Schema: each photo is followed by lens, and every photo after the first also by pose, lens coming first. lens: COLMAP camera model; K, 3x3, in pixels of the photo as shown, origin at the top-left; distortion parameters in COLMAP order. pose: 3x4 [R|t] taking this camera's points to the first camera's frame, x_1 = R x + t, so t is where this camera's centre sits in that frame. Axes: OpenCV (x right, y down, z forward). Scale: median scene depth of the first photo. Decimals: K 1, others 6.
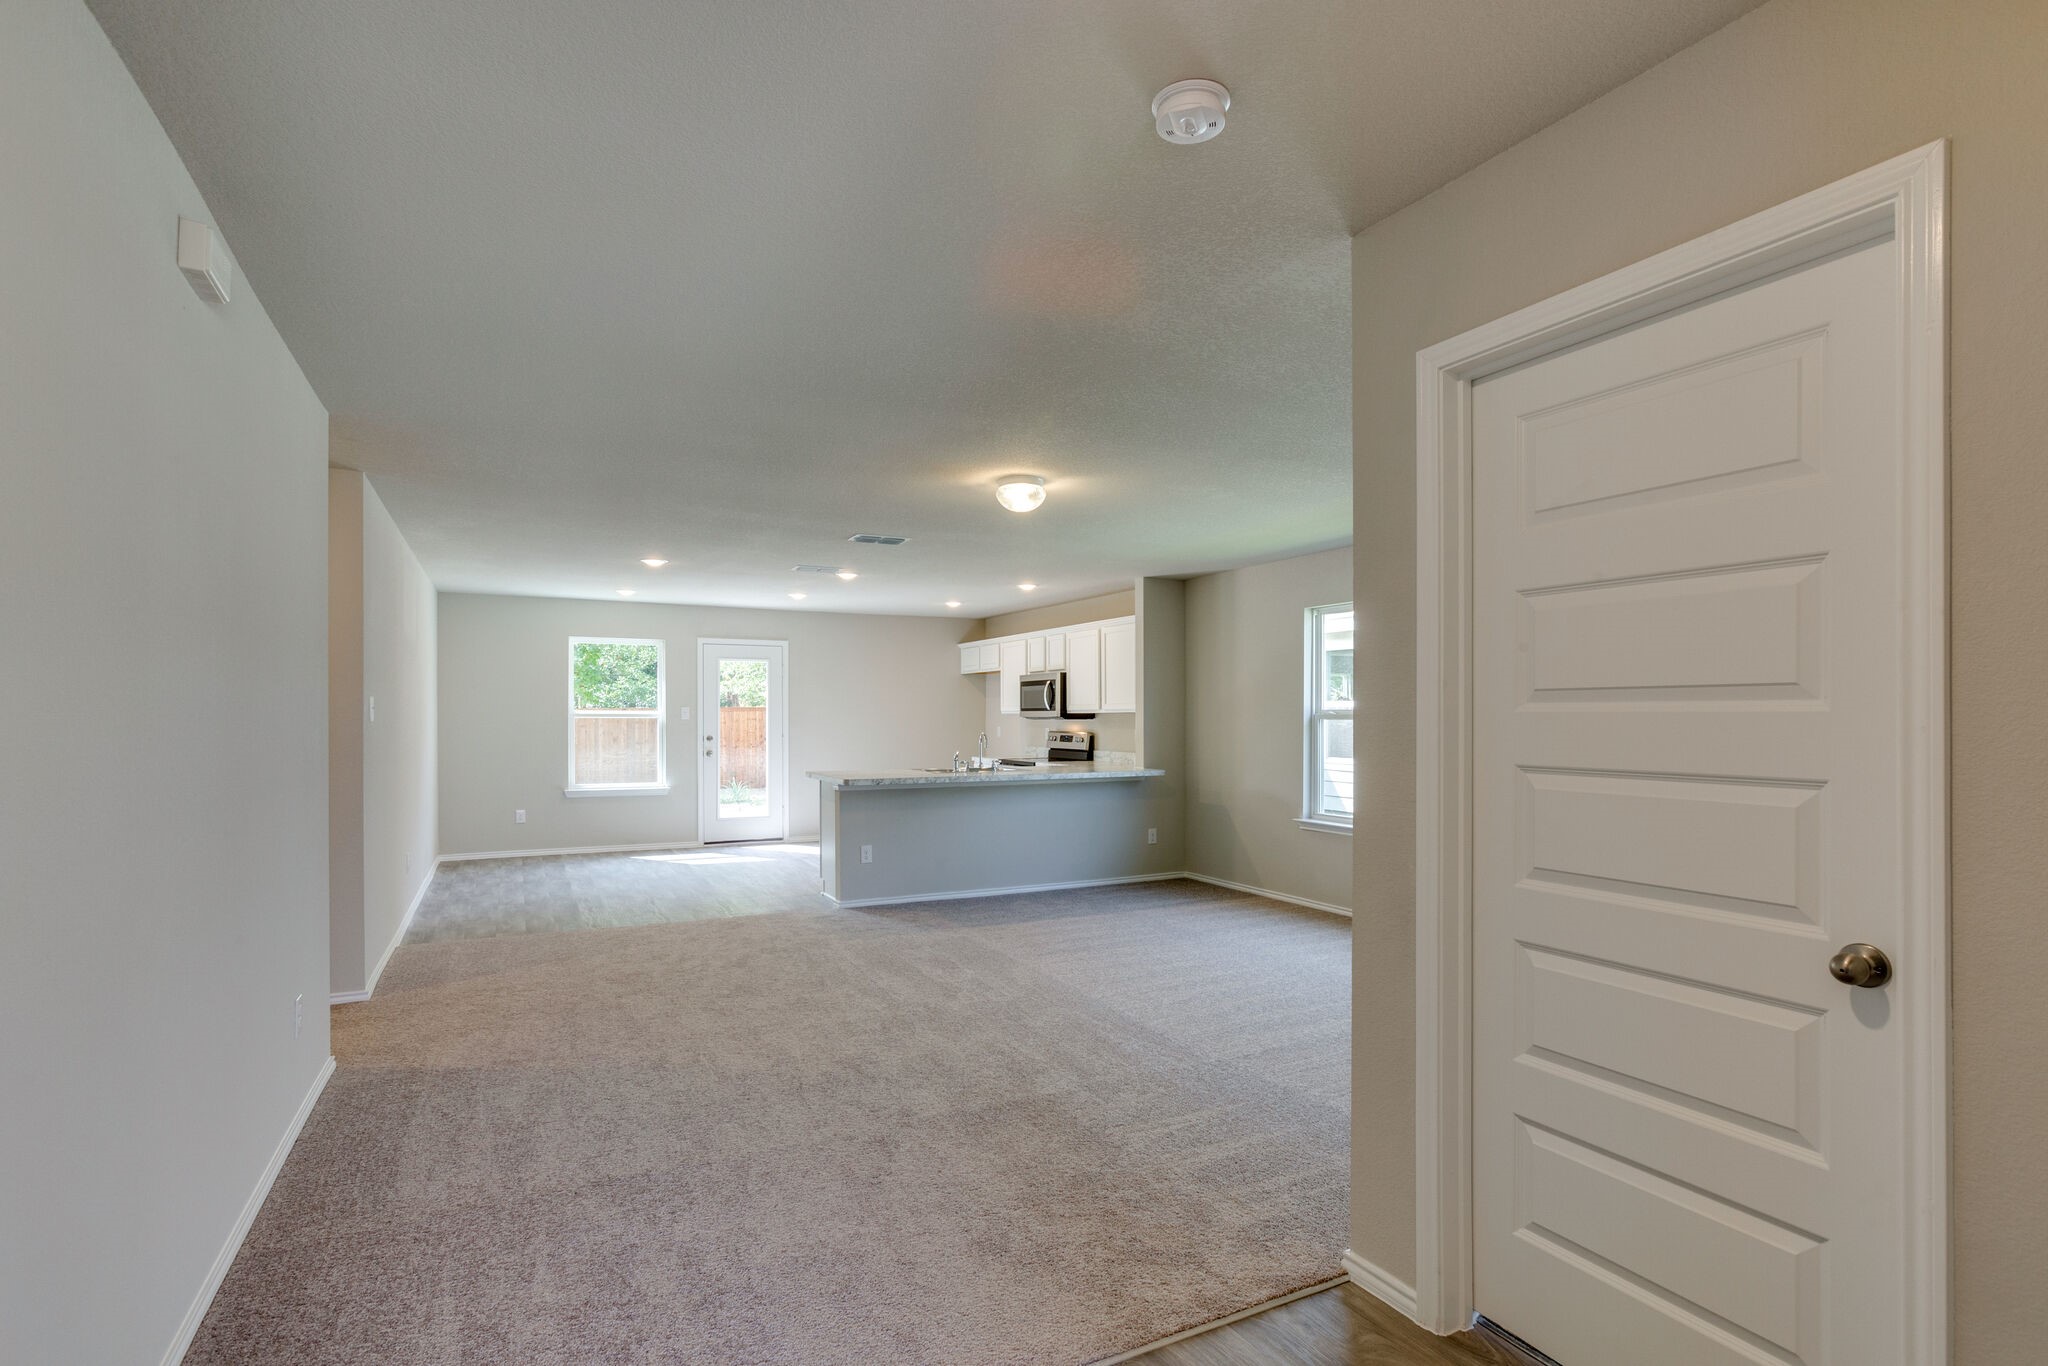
lens RADIAL K [[1001.4, 0, 1015.5], [0, 1001.4, 727.0], [0, 0, 1]] dist [-0.001619, -0.000295]
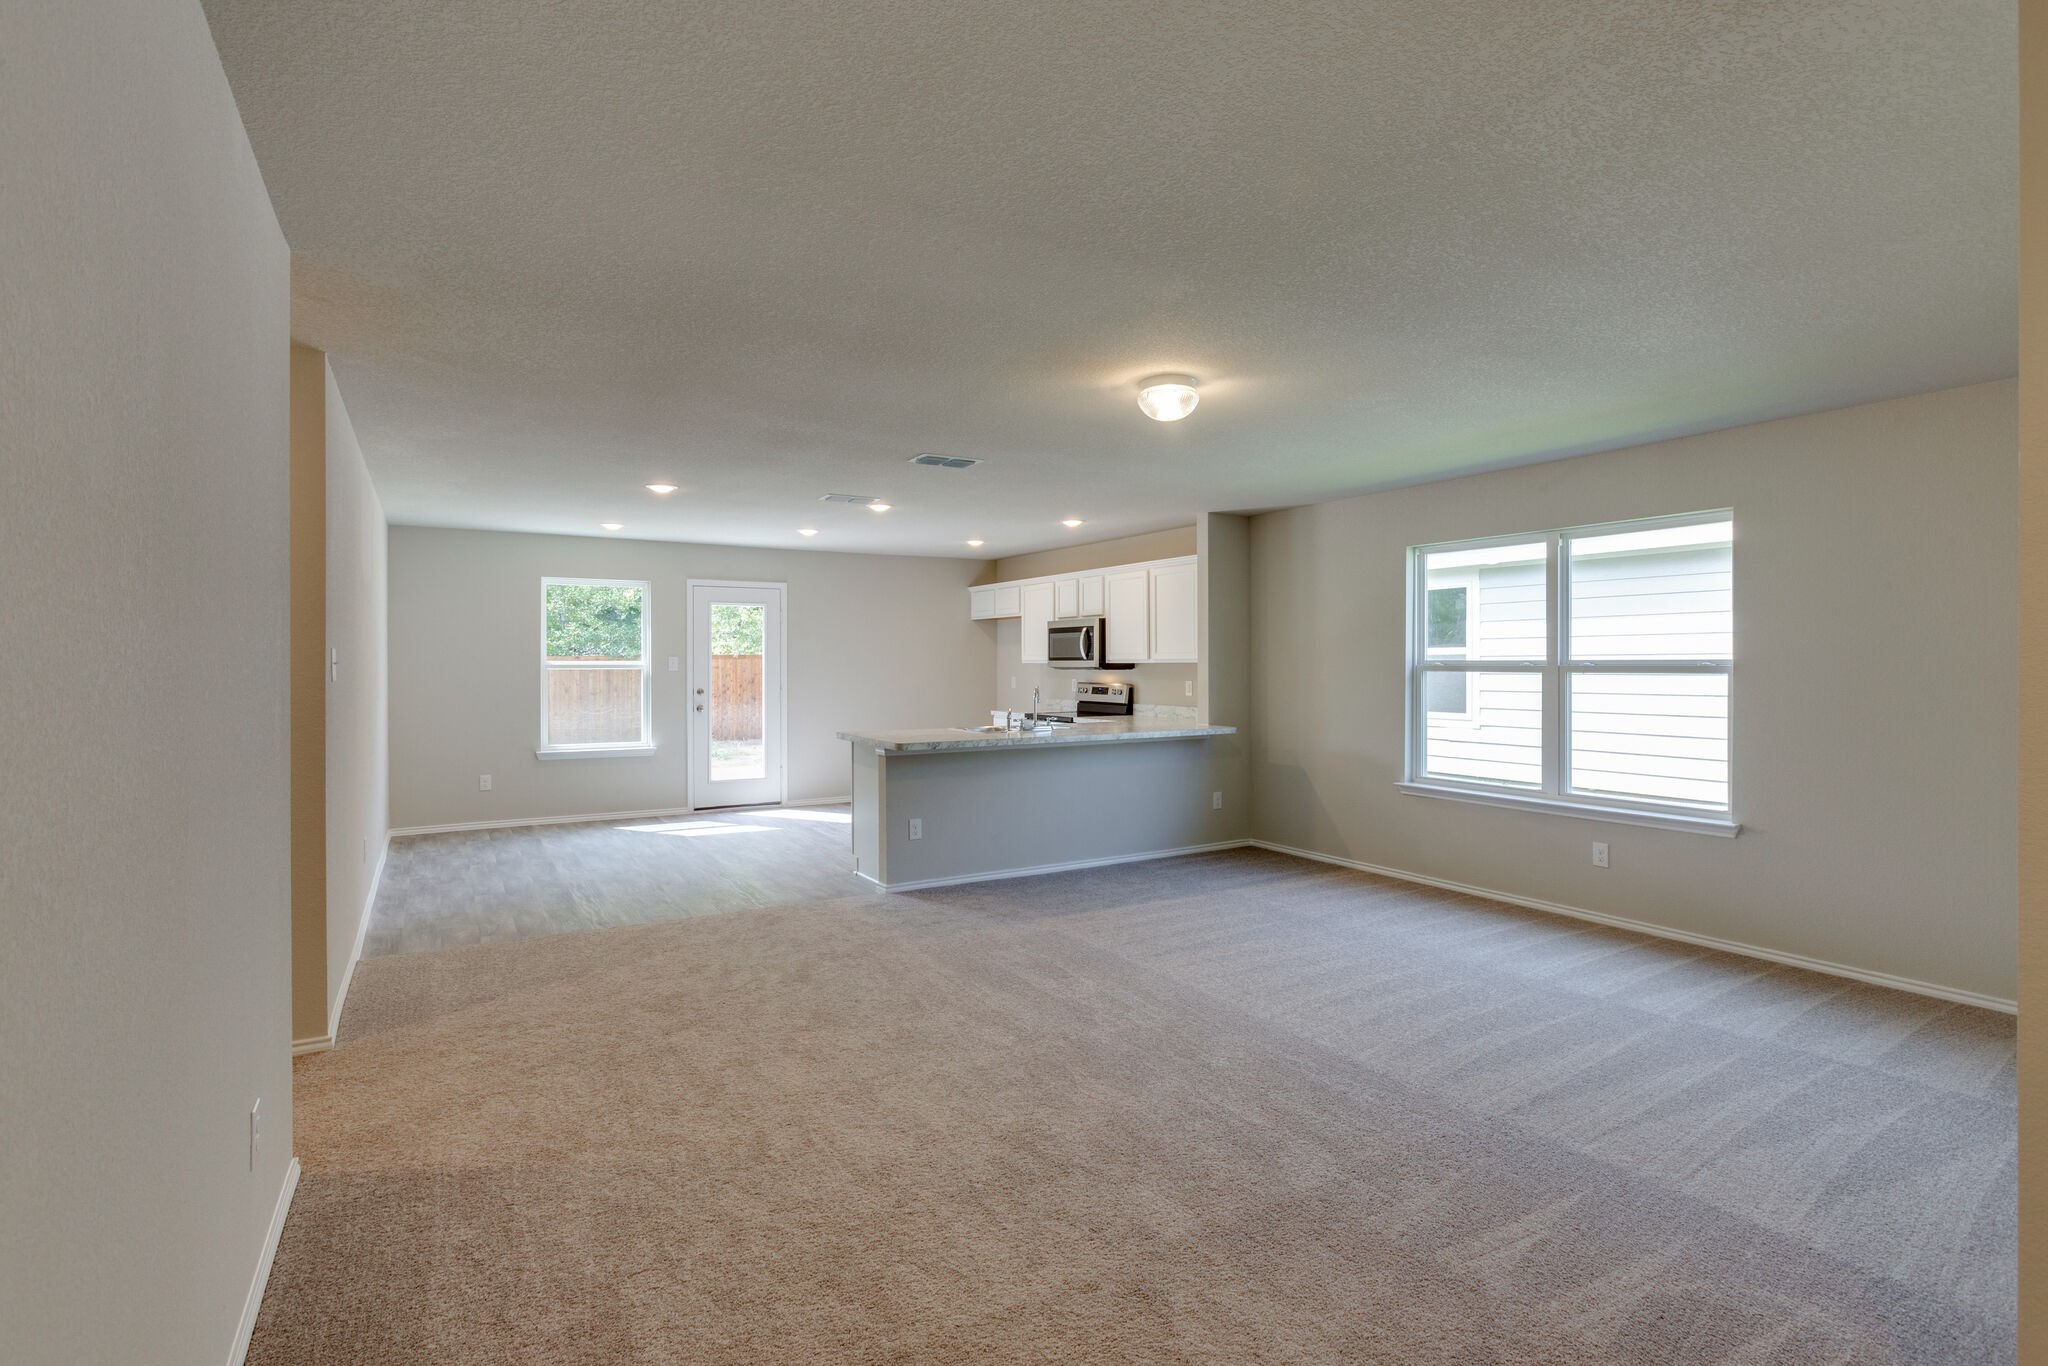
lens RADIAL K [[992.7, 0, 1020.9], [0, 992.7, 669.2], [0, 0, 1]] dist [-0.004868, 0.000815]
pose [[0.997700, -0.001929, 0.067751, -0.108413], [0.002164, 0.999992, -0.003388, -0.006835], [-0.067744, 0.003526, 0.997697, 0.132207]]
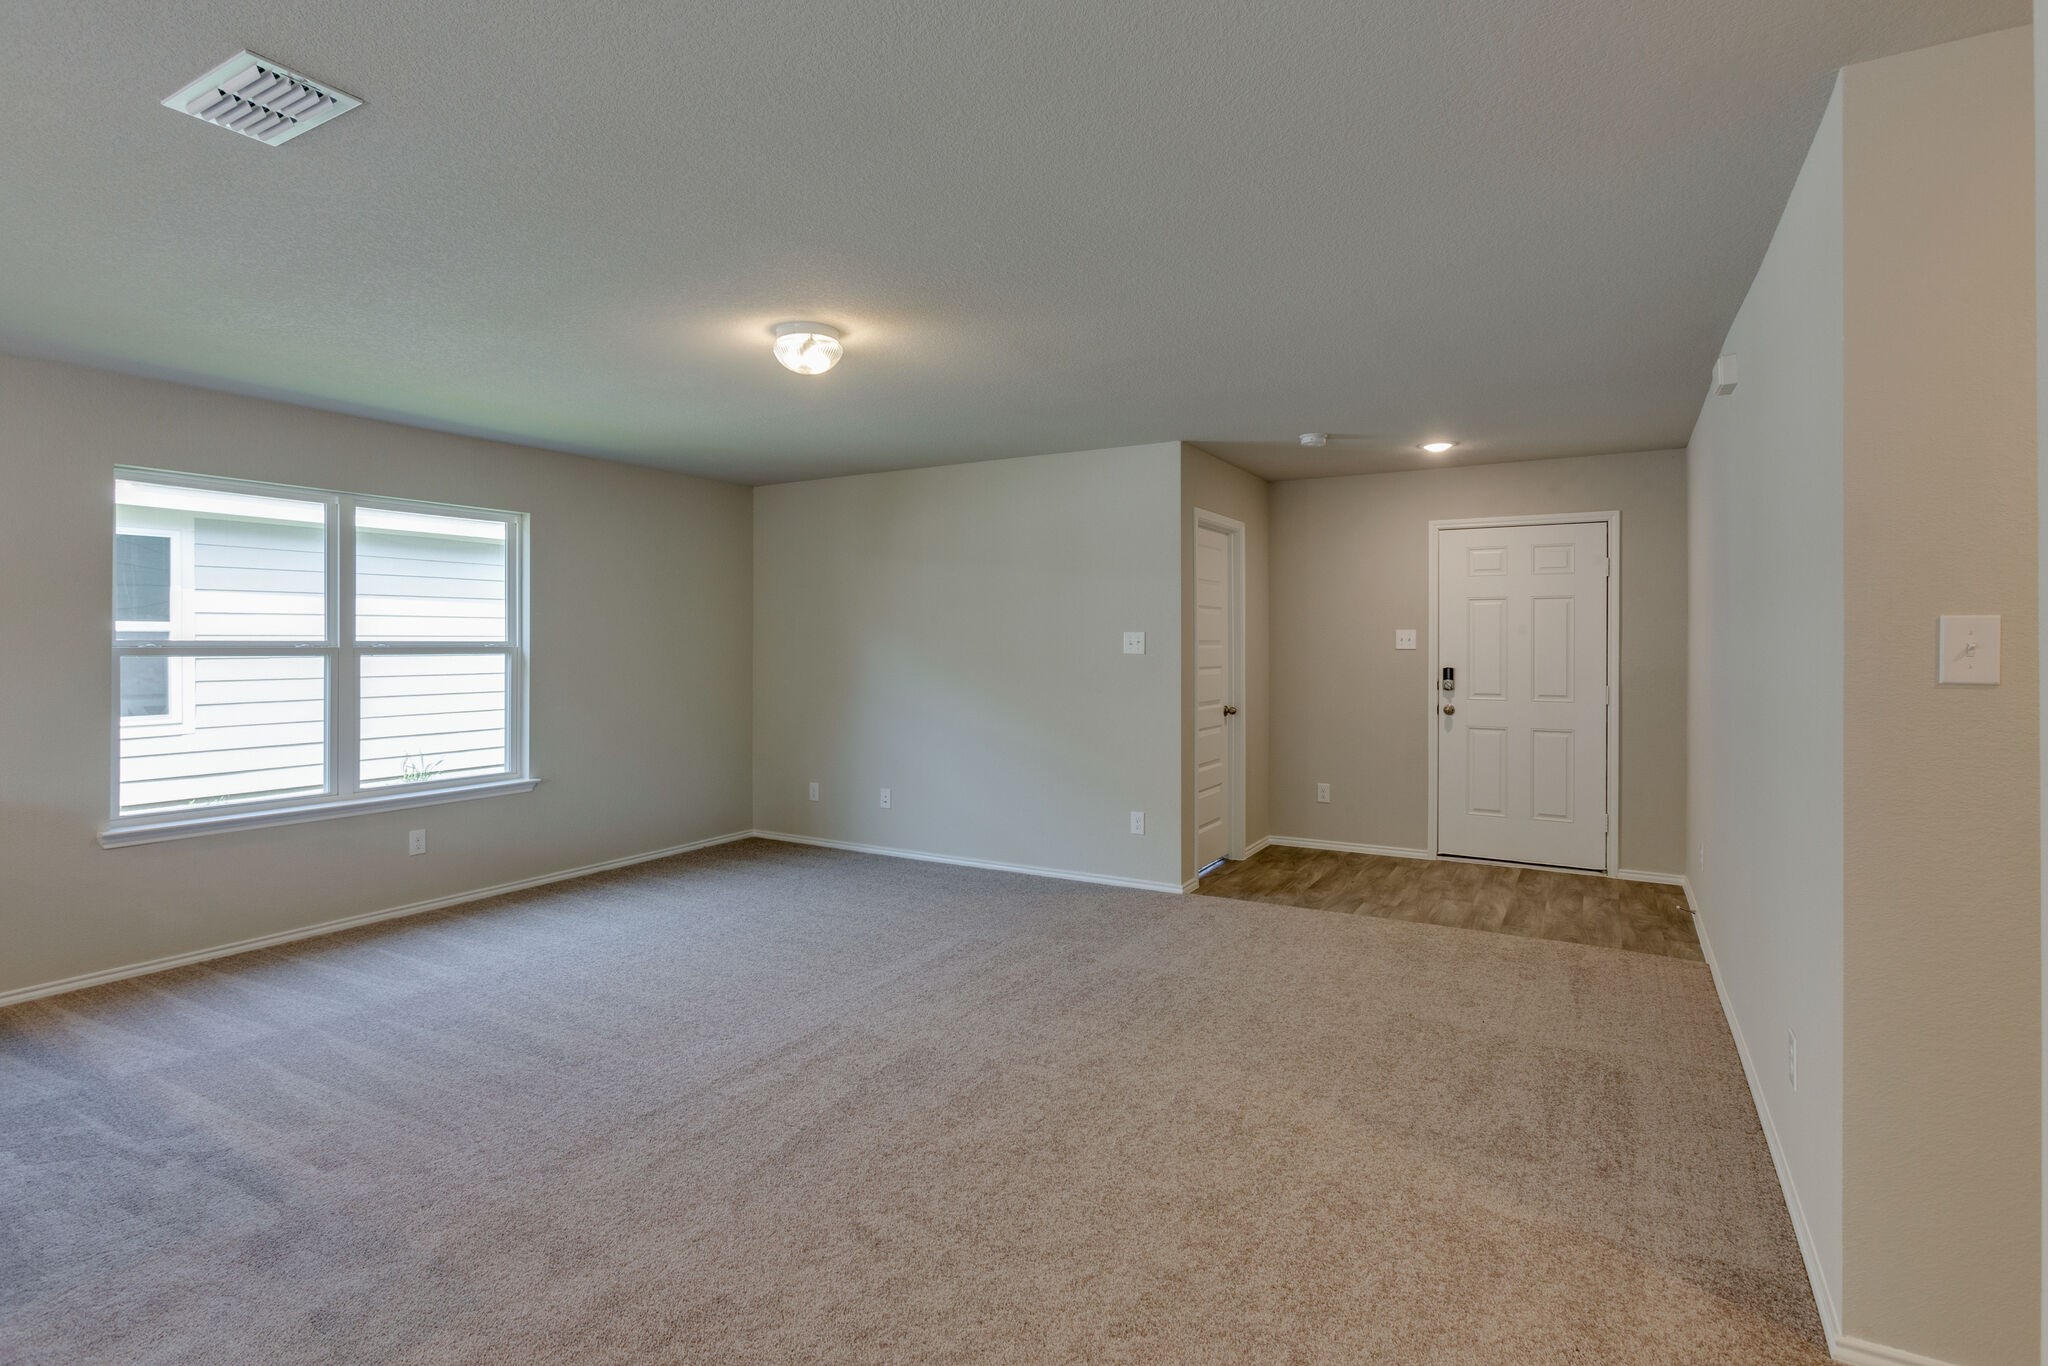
lens RADIAL K [[995.2, 0, 1017.1], [0, 995.2, 639.4], [0, 0, 1]] dist [-0.020154, 0.000448]
pose [[-0.534012, 0.002015, 0.845474, -0.438912], [0.006541, 0.999977, 0.001748, -0.014300], [-0.845451, 0.006464, -0.534013, 0.807382]]
